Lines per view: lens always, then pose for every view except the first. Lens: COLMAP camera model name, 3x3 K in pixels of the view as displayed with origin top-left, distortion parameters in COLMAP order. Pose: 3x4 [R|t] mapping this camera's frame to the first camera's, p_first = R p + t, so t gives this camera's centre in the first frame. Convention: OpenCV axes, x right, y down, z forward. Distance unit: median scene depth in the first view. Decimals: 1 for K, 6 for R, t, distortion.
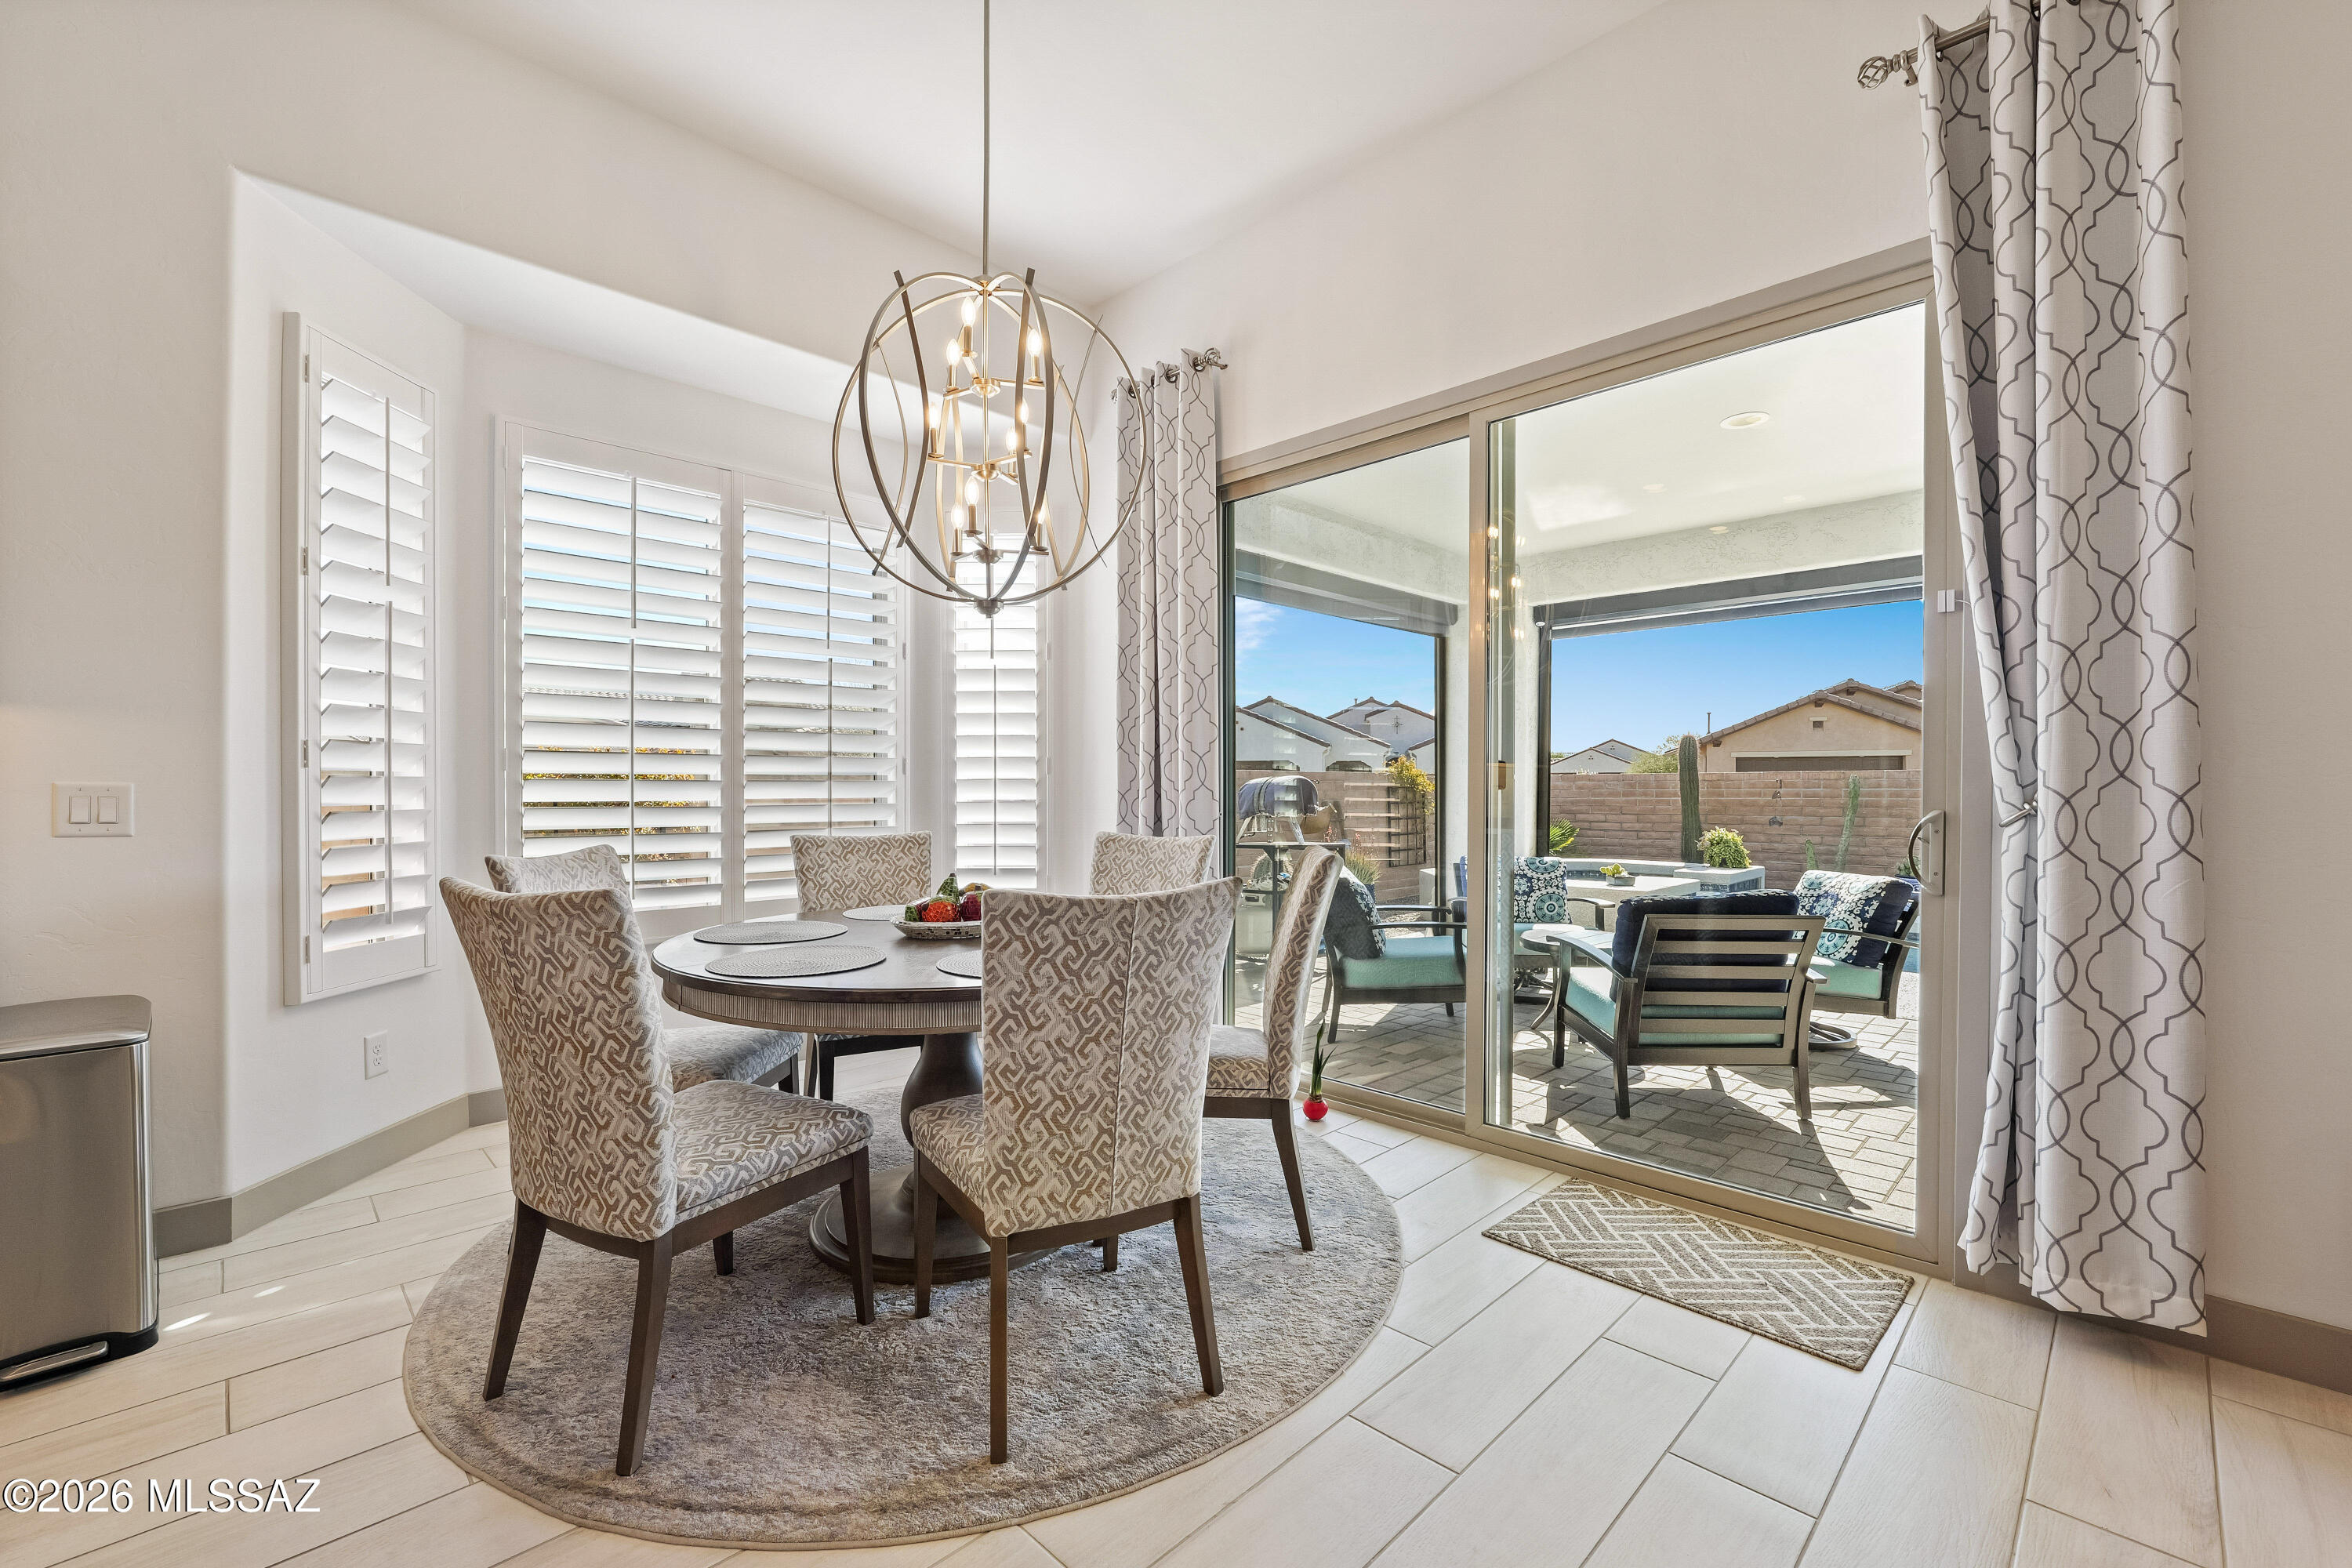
lens RADIAL K [[990.9, 0, 1190.4], [0, 990.9, 794.2], [0, 0, 1]] dist [-0.009681, 0.000891]
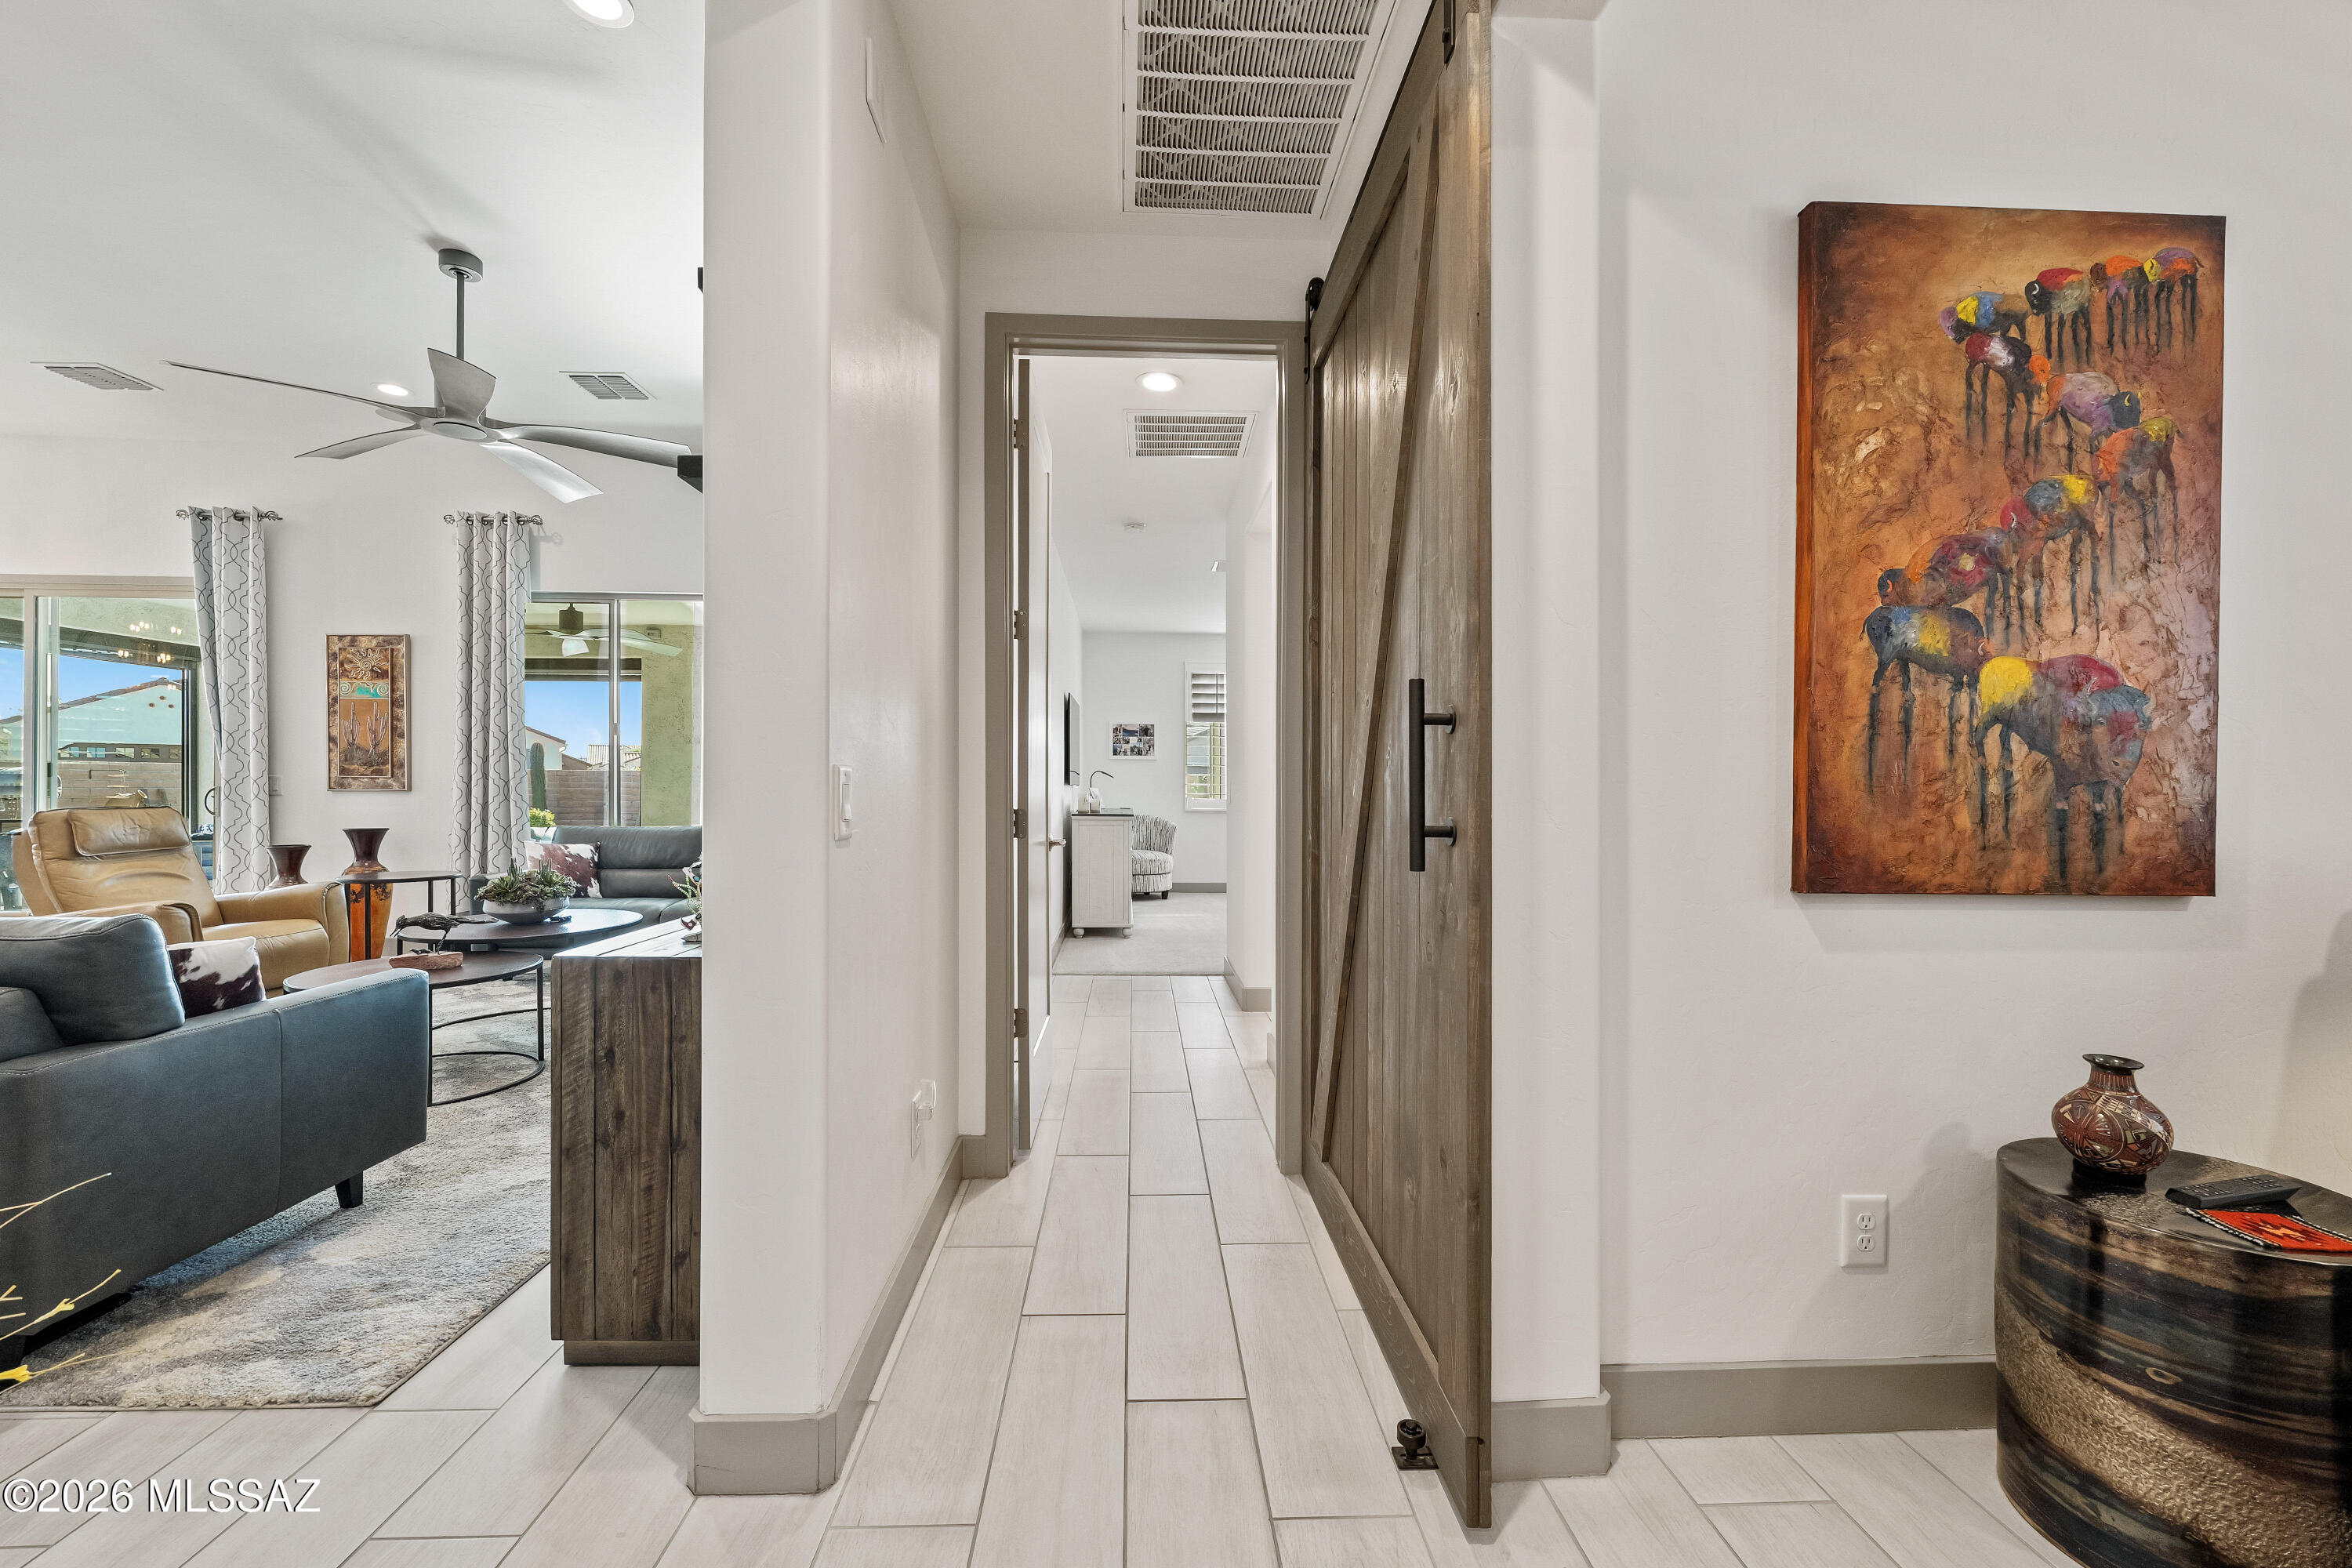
lens RADIAL K [[990.9, 0, 1243.7], [0, 990.9, 801.1], [0, 0, 1]] dist [-0.009681, 0.000891]
pose [[0.674494, -0.008250, 0.738234, 0.380620], [-0.000368, 0.999934, 0.011511, 0.016420], [-0.738280, -0.008036, 0.674446, -1.705894]]
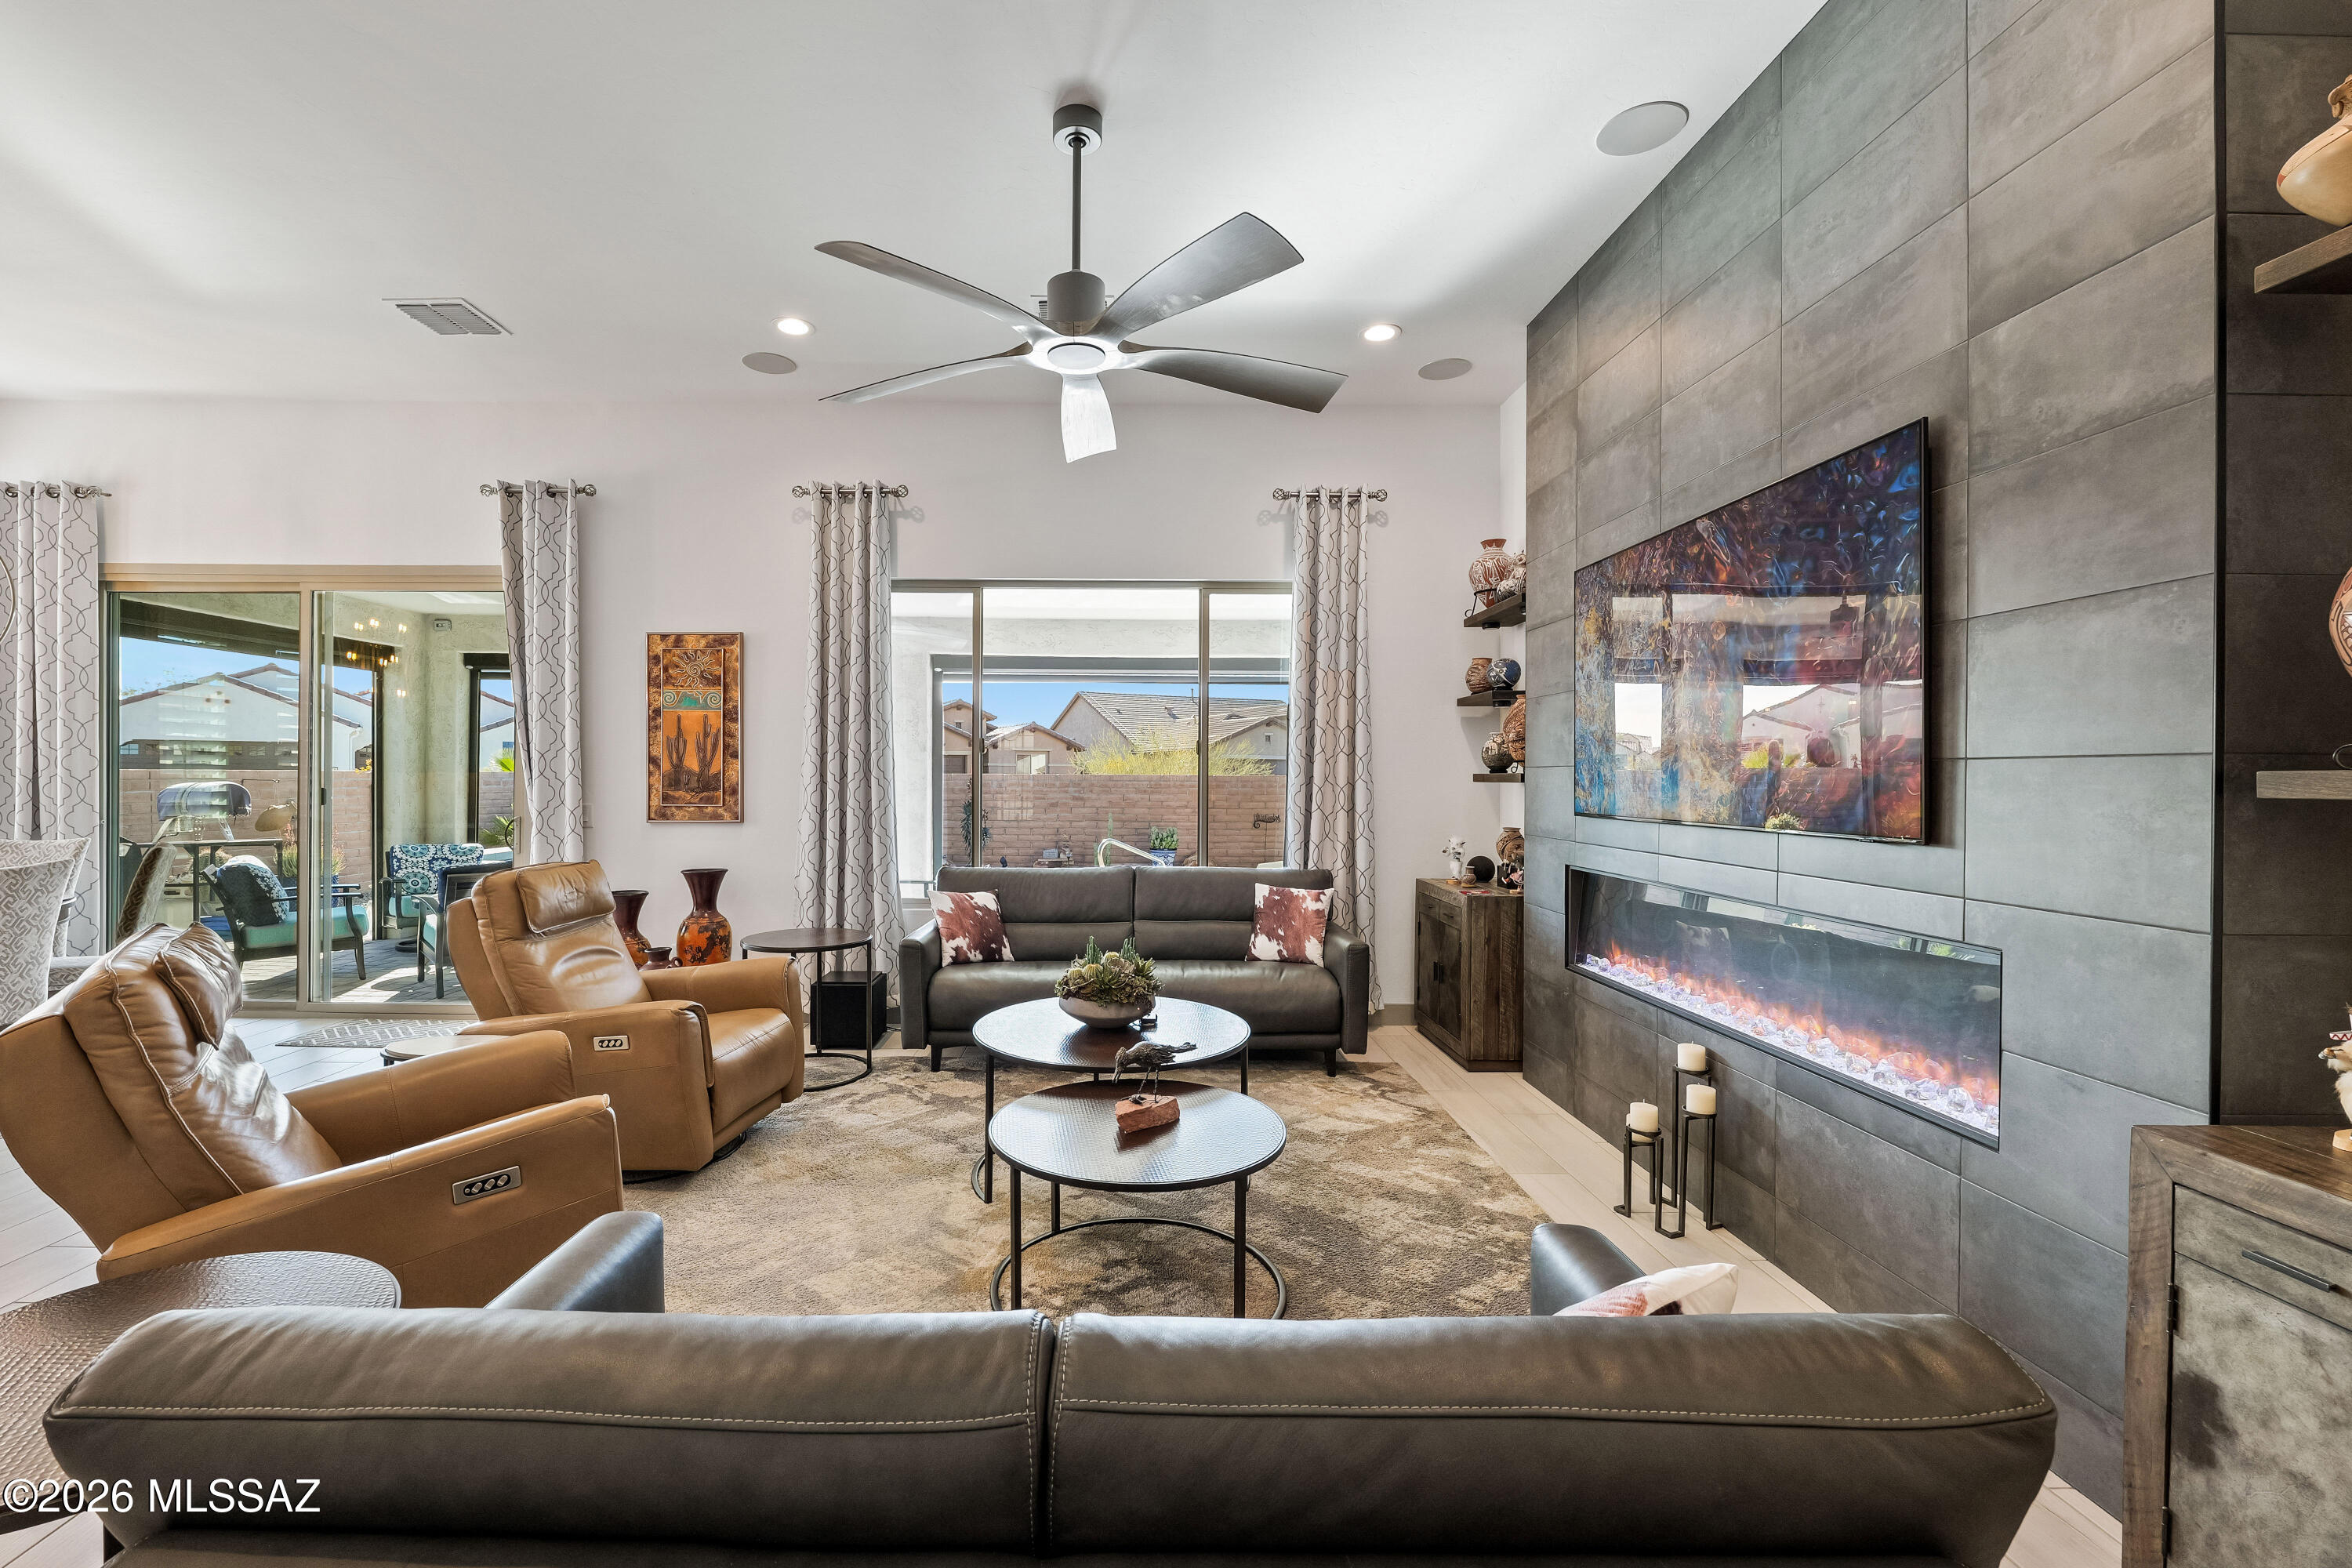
lens RADIAL K [[990.9, 0, 1112.6], [0, 990.9, 776.5], [0, 0, 1]] dist [-0.009681, 0.000891]
pose [[0.715595, 0.002071, 0.698512, 0.080733], [0.000258, 0.999995, -0.003229, -0.037271], [-0.698516, 0.002491, 0.715591, -0.929518]]
